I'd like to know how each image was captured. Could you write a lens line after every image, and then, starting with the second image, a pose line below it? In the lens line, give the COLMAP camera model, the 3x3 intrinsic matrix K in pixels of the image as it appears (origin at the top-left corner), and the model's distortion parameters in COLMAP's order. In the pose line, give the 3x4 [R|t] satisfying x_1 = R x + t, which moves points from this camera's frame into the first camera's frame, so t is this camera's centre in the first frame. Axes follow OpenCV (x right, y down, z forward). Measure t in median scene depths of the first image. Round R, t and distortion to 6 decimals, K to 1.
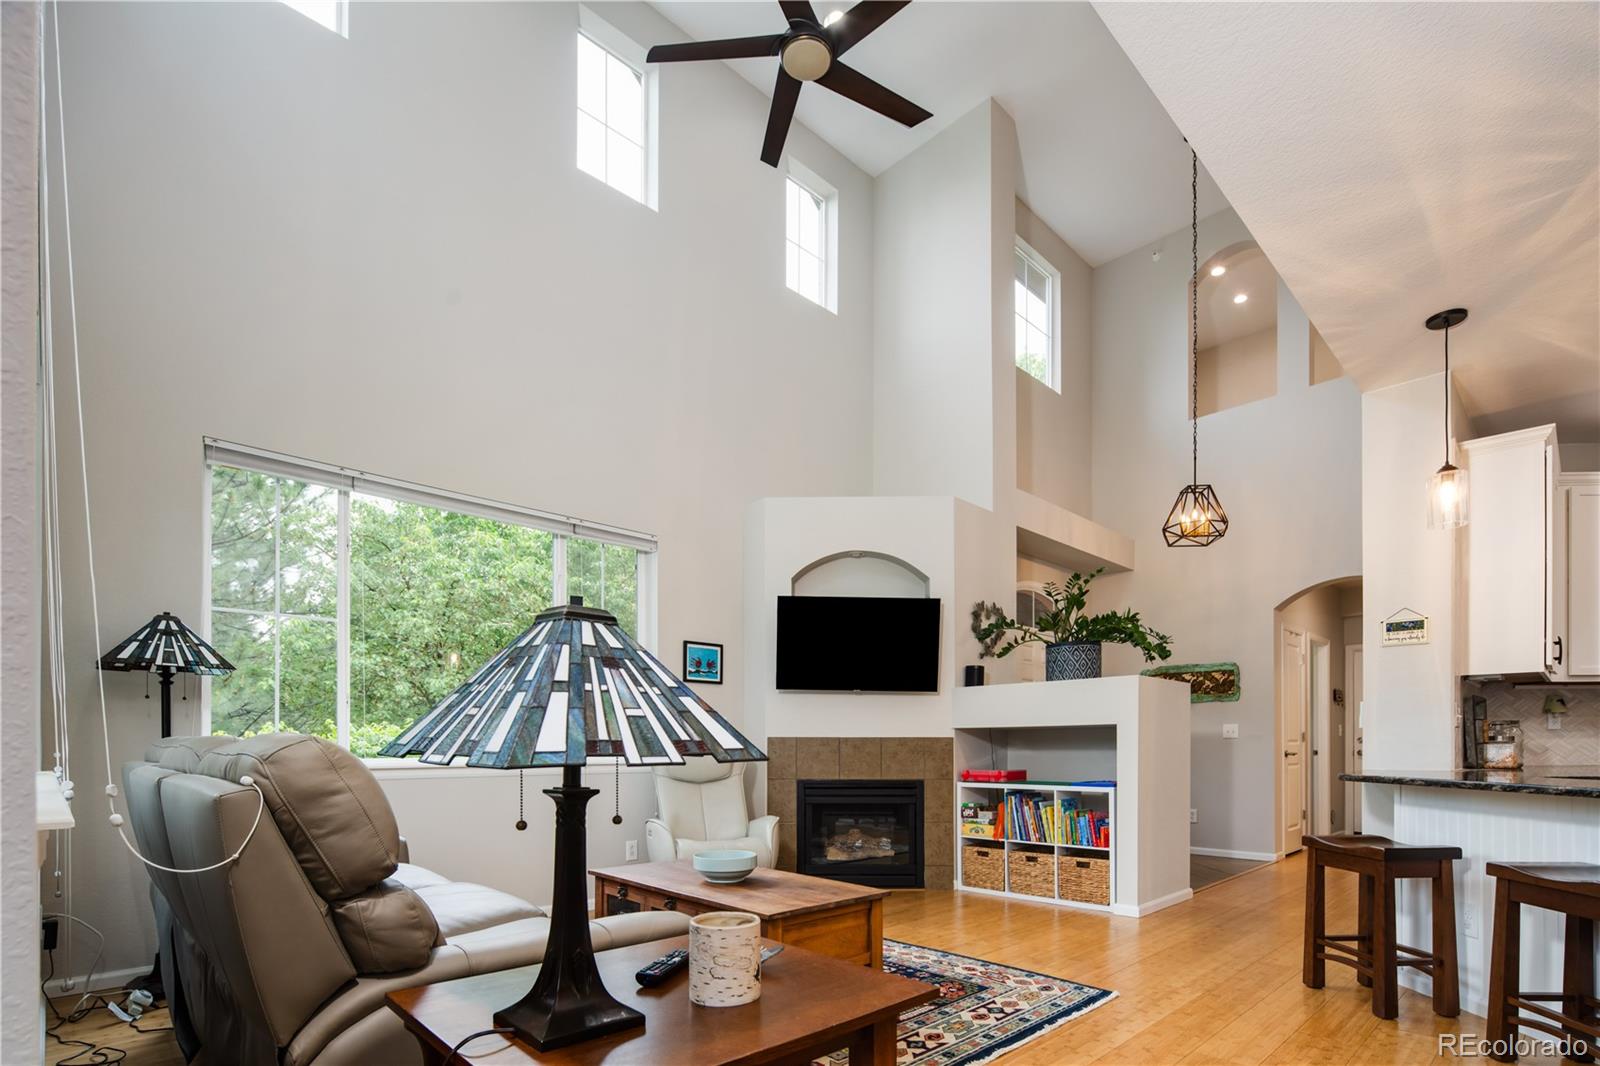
lens RADIAL K [[777.2, 0, 795.1], [0, 777.2, 746.2], [0, 0, 1]] dist [-0.005953, -0.000655]
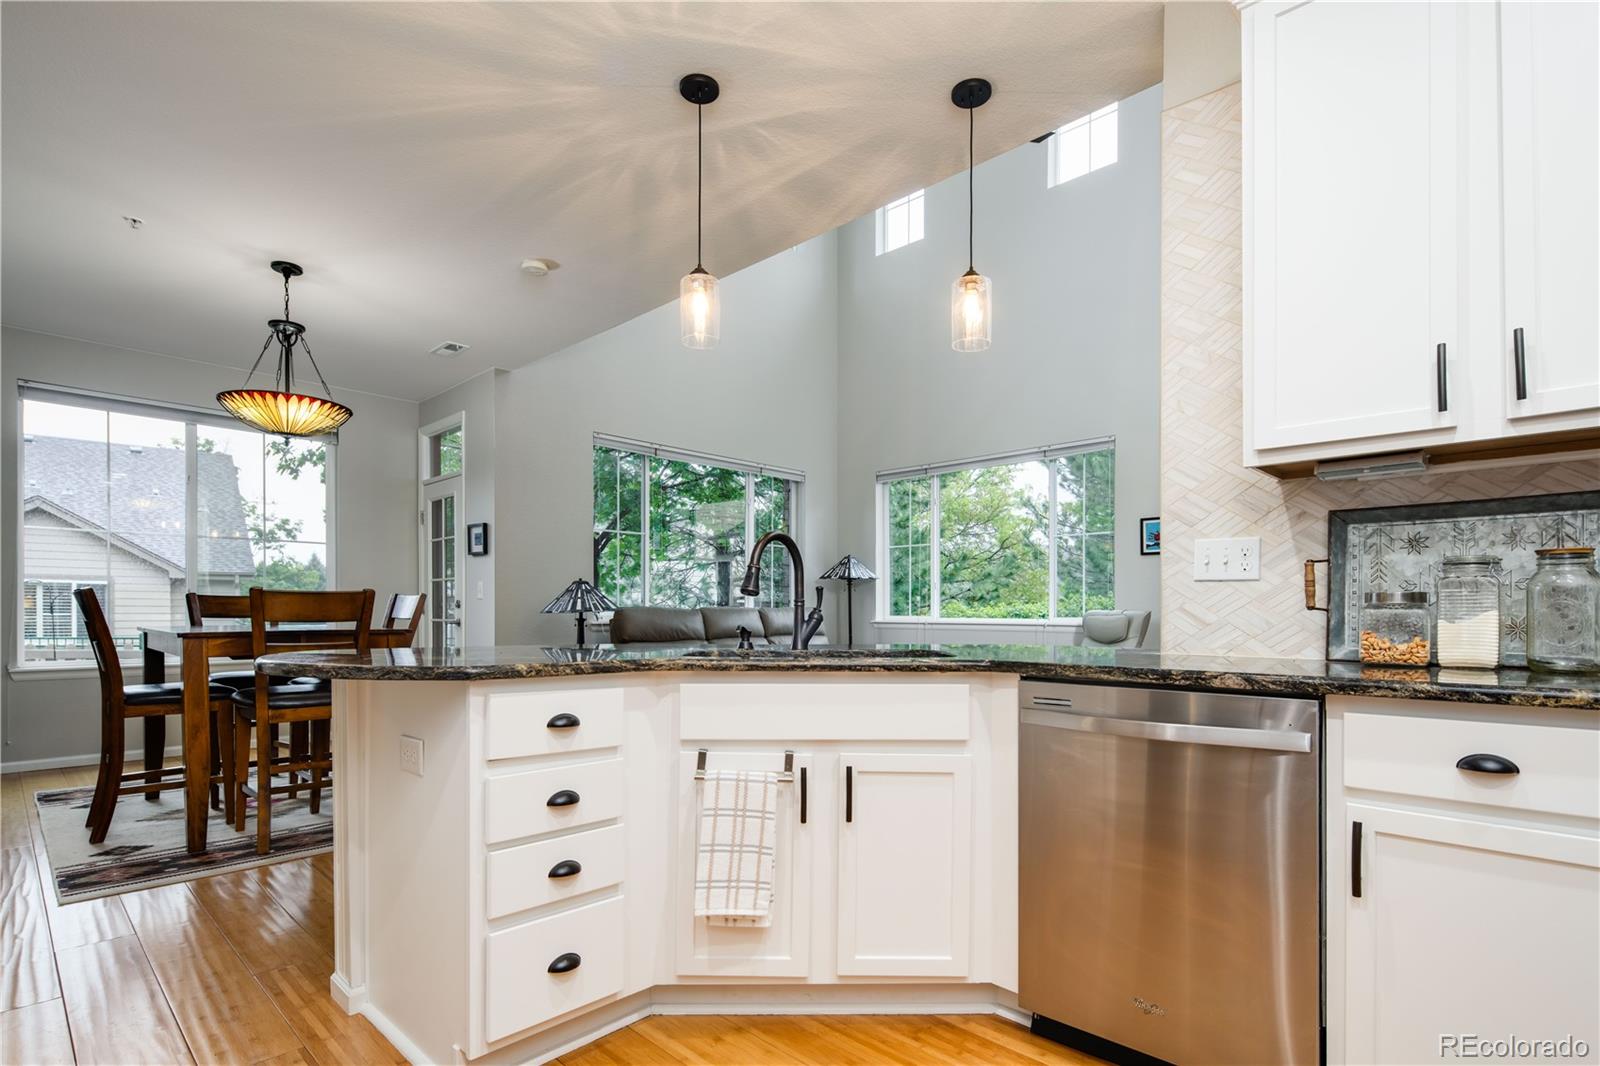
lens RADIAL K [[796.9, 0, 794.5], [0, 796.9, 610.9], [0, 0, 1]] dist [0.004213, -0.001011]
pose [[0.020932, 0.001670, -0.999780, 0.987700], [-0.004216, 0.999990, 0.001582, -0.001365], [0.999772, 0.004182, 0.020938, 0.463929]]
